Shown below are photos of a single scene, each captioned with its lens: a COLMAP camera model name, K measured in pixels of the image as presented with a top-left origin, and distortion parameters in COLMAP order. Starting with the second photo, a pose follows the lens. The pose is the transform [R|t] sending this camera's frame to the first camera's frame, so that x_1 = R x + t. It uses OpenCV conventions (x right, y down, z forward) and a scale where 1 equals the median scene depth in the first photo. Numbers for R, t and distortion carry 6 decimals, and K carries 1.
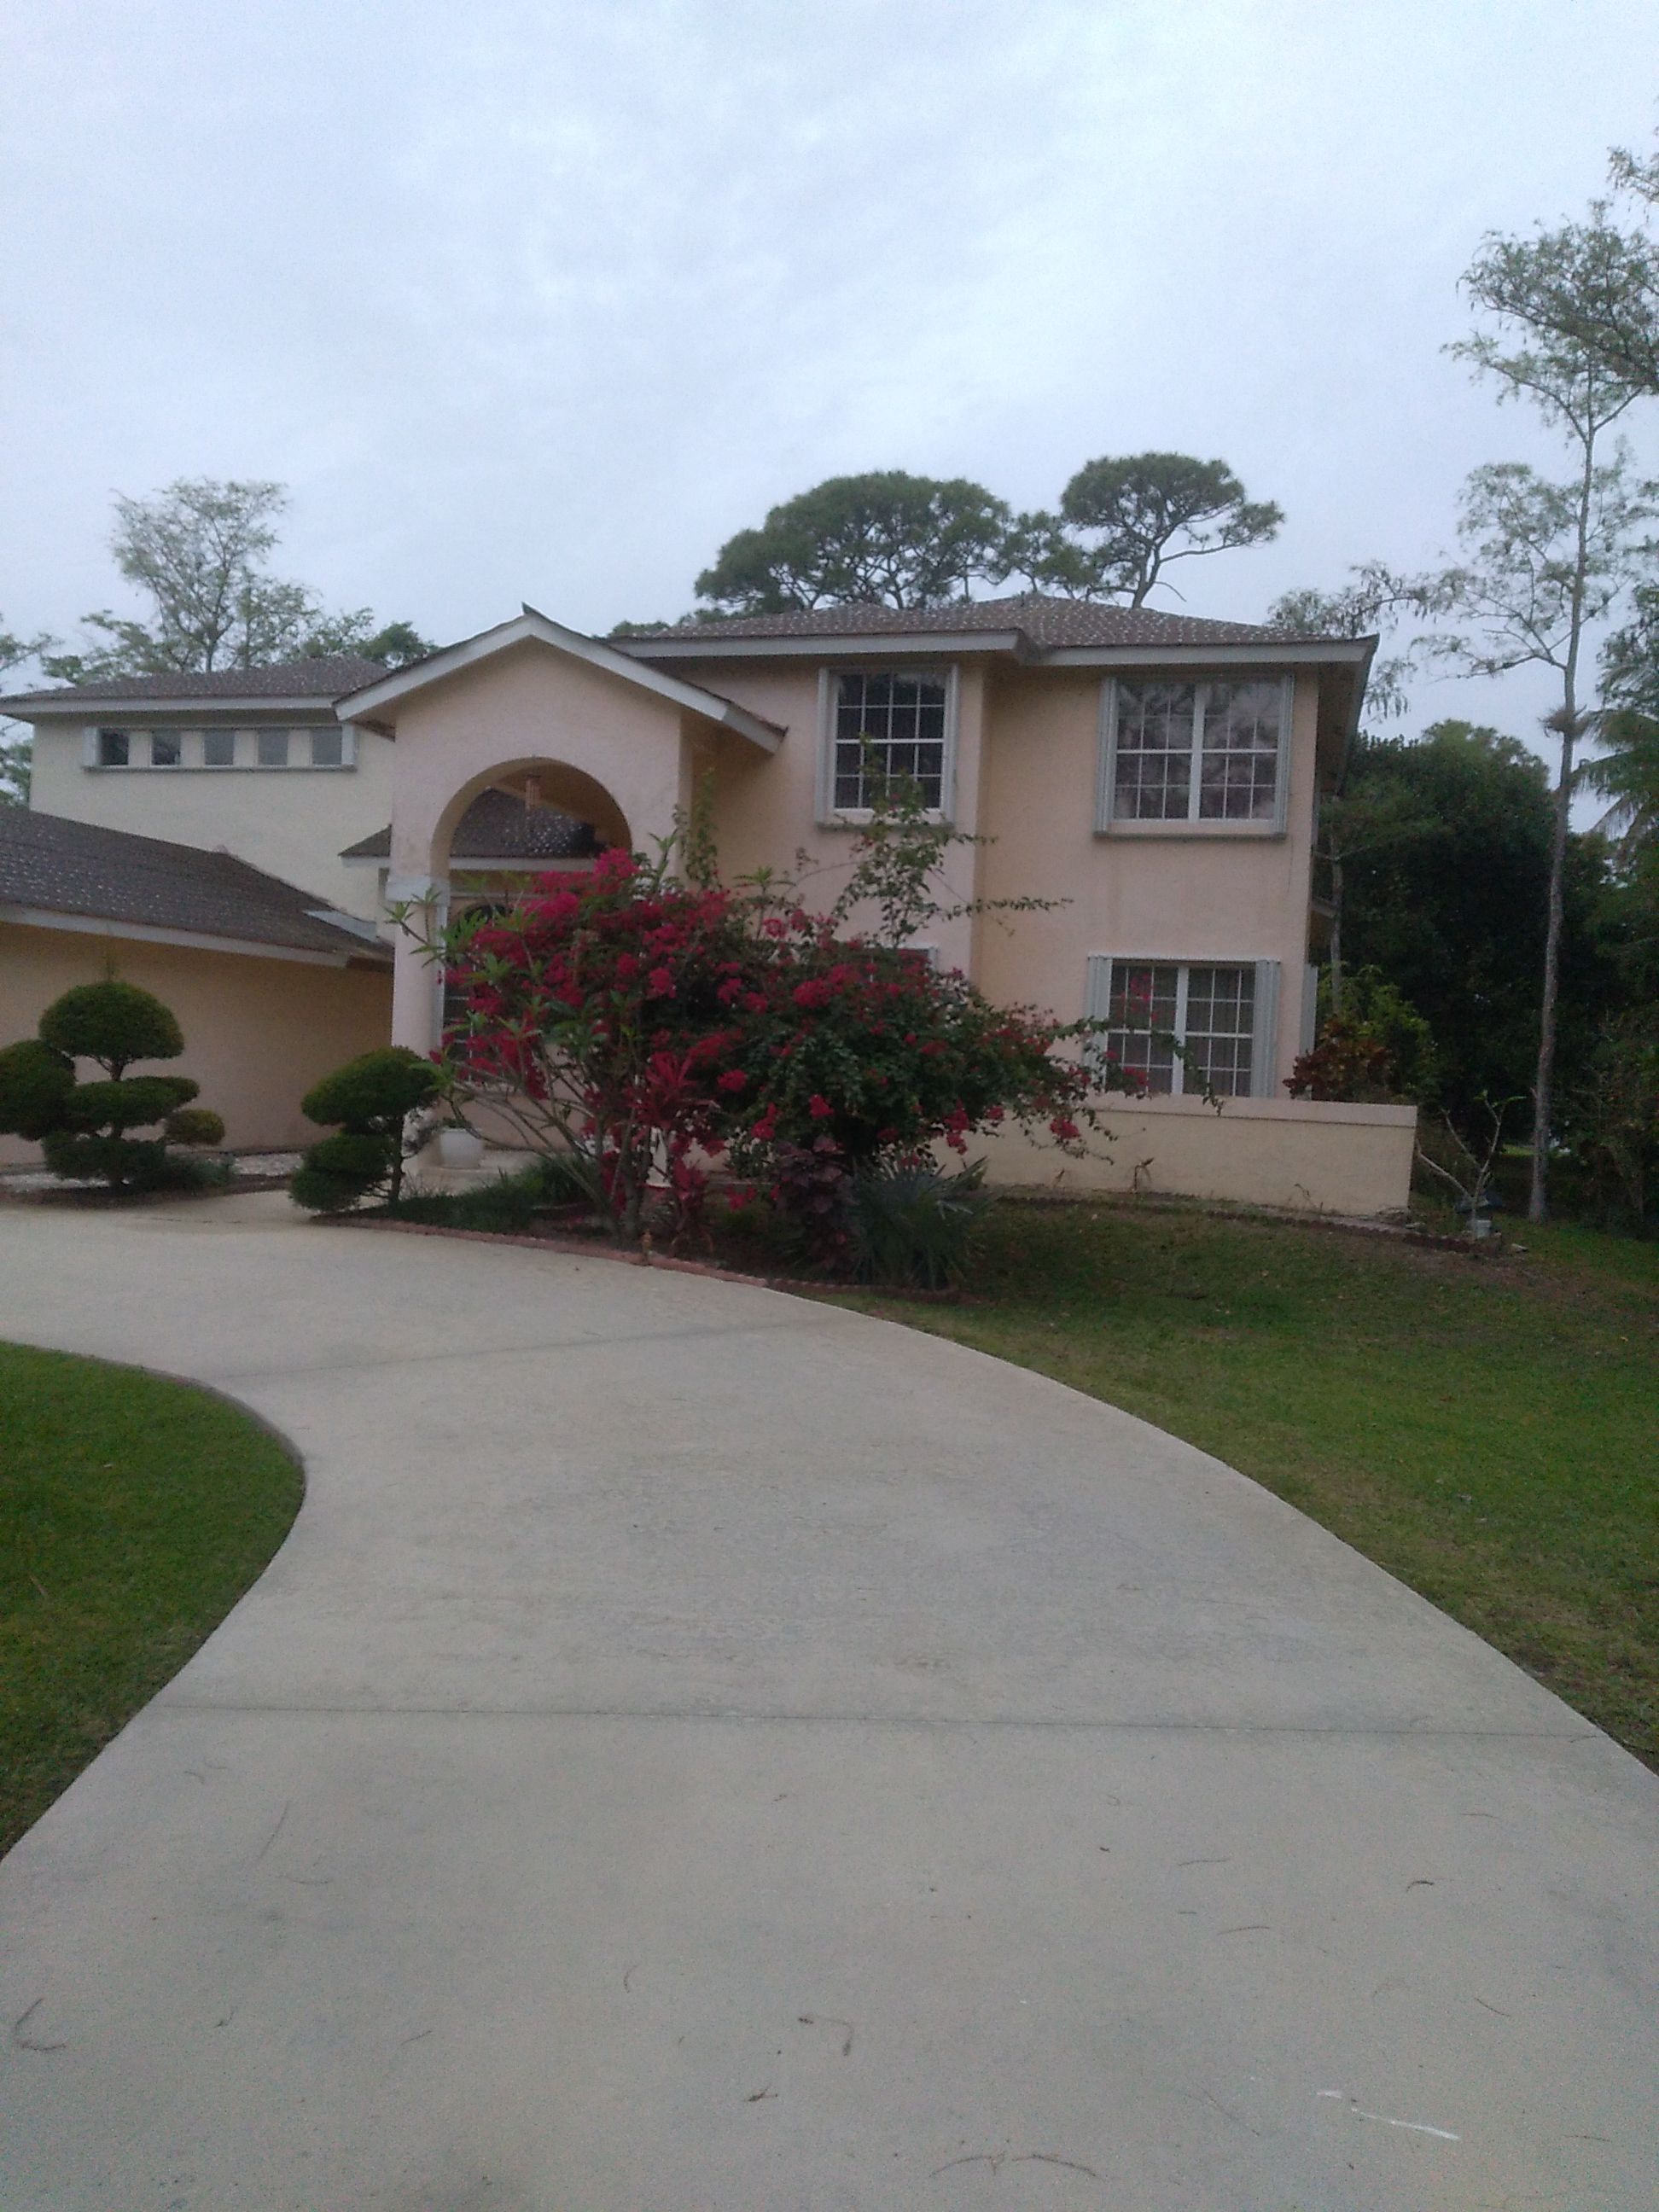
lens RADIAL K [[1759.1, 0, 829.5], [0, 1759.1, 1106.0], [0, 0, 1]] dist [-0.005237, 0.000353]
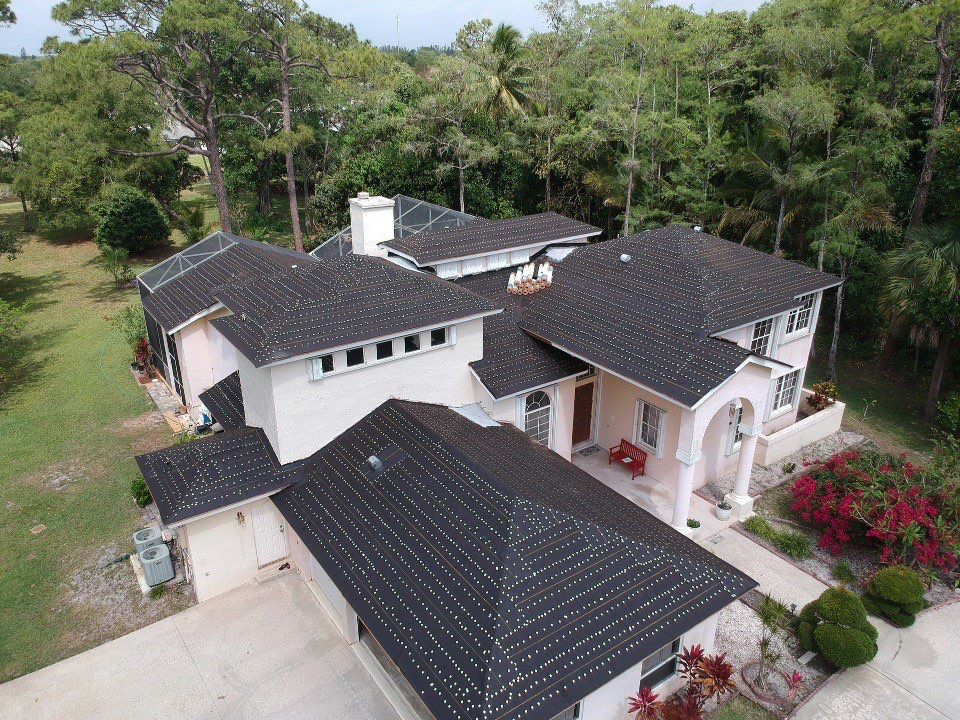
lens RADIAL K [[703.7, 0, 474.7], [0, 703.7, 353.2], [0, 0, 1]] dist [0.092458, -0.157492]
pose [[0.651704, -0.331249, 0.682317, -0.681053], [0.040405, 0.913477, 0.404880, -0.429366], [-0.757396, -0.236293, 0.608701, 0.402525]]
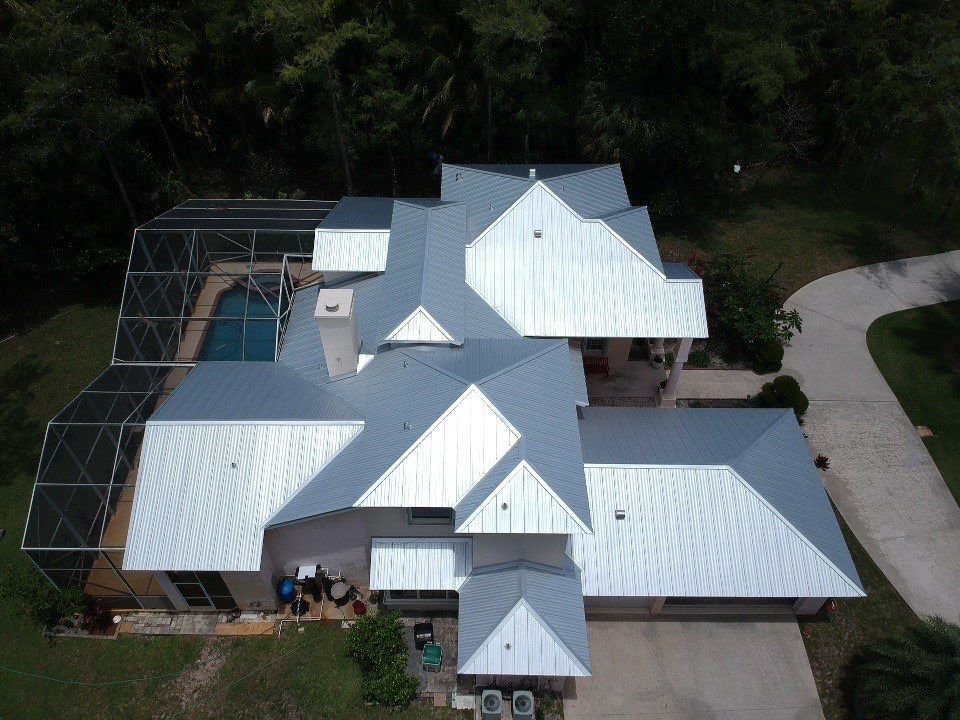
lens RADIAL K [[703.7, 0, 474.7], [0, 703.7, 353.2], [0, 0, 1]] dist [0.092458, -0.157492]
pose [[-0.242227, -0.730405, 0.638620, -0.686773], [0.003215, 0.657614, 0.753348, -0.804359], [-0.970214, 0.184534, -0.156944, 1.049628]]
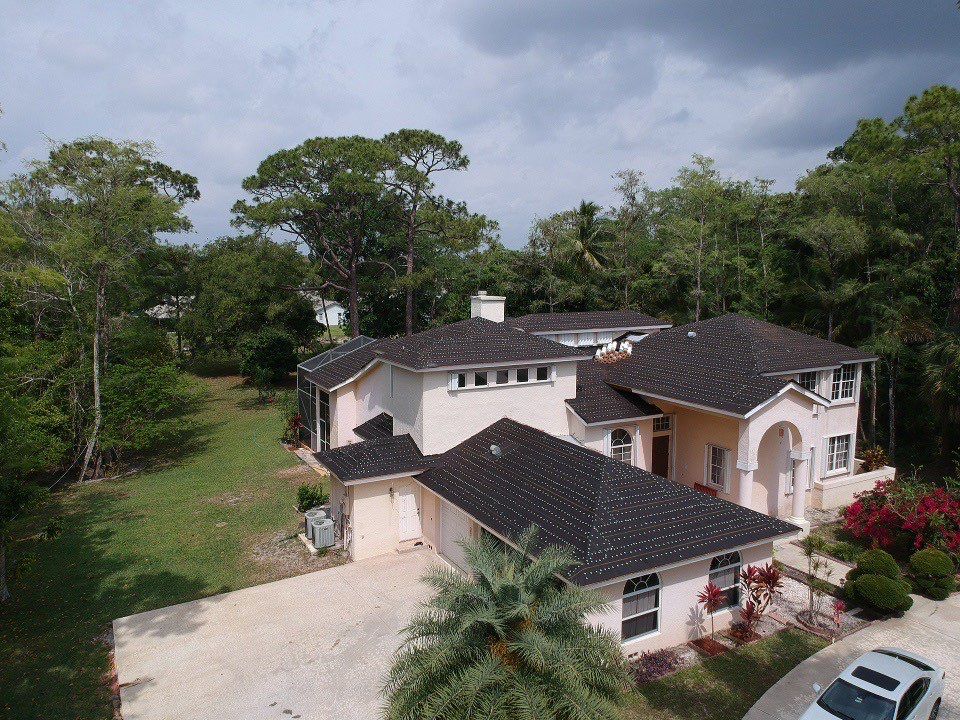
lens RADIAL K [[703.7, 0, 474.7], [0, 703.7, 353.2], [0, 0, 1]] dist [0.092458, -0.157492]
pose [[0.731327, -0.126793, 0.670137, -0.885339], [0.042073, 0.989083, 0.141224, -0.324733], [-0.680728, -0.075086, 0.728678, 0.262982]]
